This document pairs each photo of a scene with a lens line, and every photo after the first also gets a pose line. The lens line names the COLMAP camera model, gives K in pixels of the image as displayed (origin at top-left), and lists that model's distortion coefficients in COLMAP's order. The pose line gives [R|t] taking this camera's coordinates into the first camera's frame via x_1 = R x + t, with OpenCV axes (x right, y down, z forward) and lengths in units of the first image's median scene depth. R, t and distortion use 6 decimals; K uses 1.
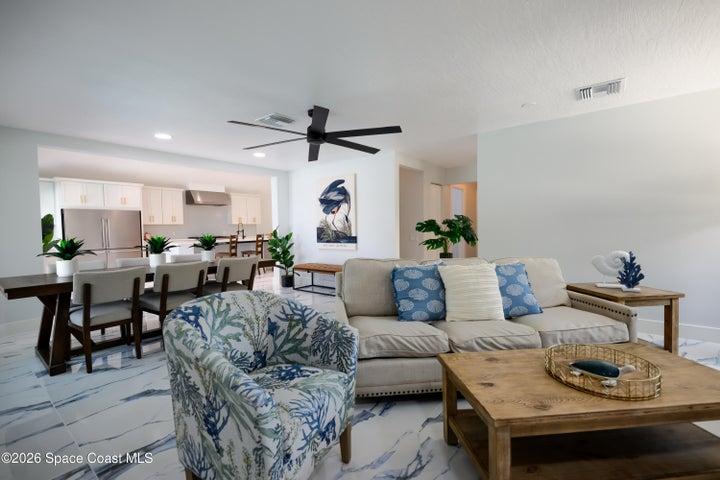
lens RADIAL K [[324.4, 0, 360.0], [0, 324.4, 240.0], [0, 0, 1]] dist [0.000797, 0.000153]
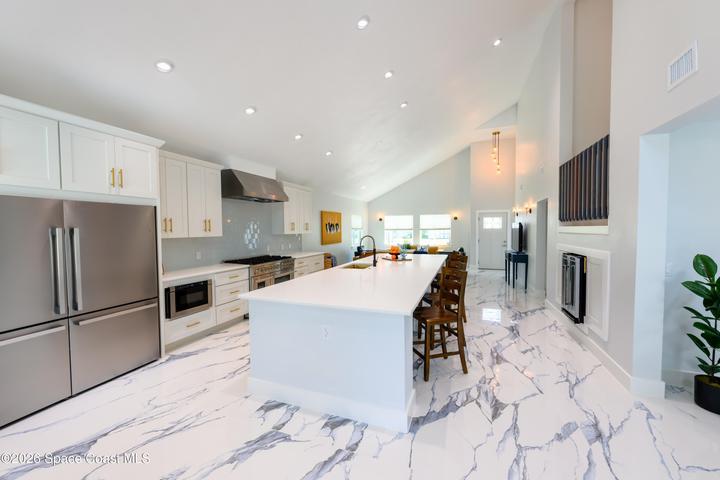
lens RADIAL K [[290.3, 0, 357.9], [0, 290.3, 238.1], [0, 0, 1]] dist [-0.000641, -0.000197]
pose [[0.952856, 0.000811, 0.303422, -0.492645], [0.001827, 0.999963, -0.008410, -0.042420], [-0.303418, 0.008568, 0.952819, 0.524887]]
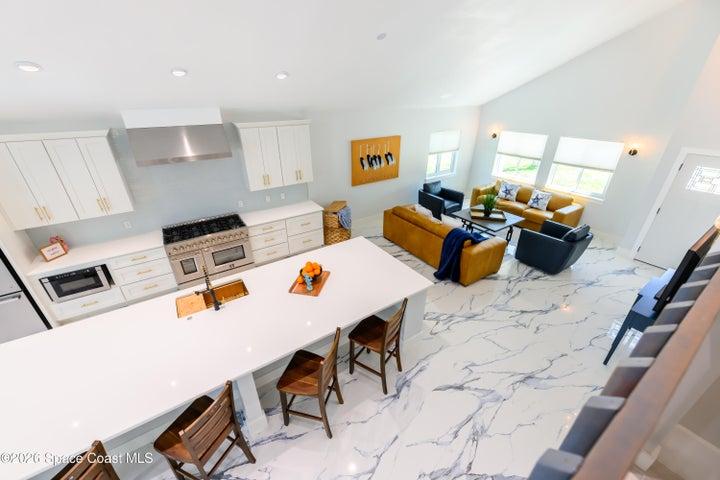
lens RADIAL K [[285.3, 0, 357.5], [0, 285.3, 239.4], [0, 0, 1]] dist [-0.000662, -0.000189]
pose [[0.948864, 0.157991, -0.273306, -0.131423], [-0.026868, 0.903029, 0.428739, -0.197641], [0.314540, -0.399472, 0.861096, 0.754102]]
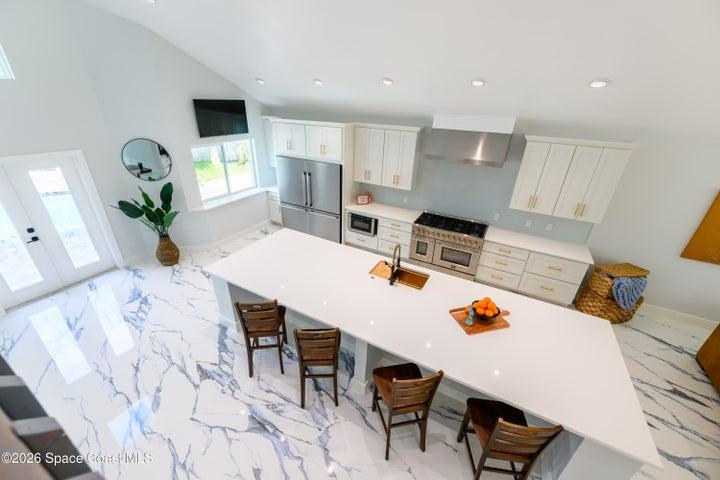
lens RADIAL K [[285.3, 0, 357.5], [0, 285.3, 239.4], [0, 0, 1]] dist [-0.000662, -0.000189]
pose [[0.158307, 0.458065, -0.874708, -0.070156], [-0.068636, 0.888842, 0.453045, -0.201793], [0.985001, -0.011683, 0.172150, 0.835536]]
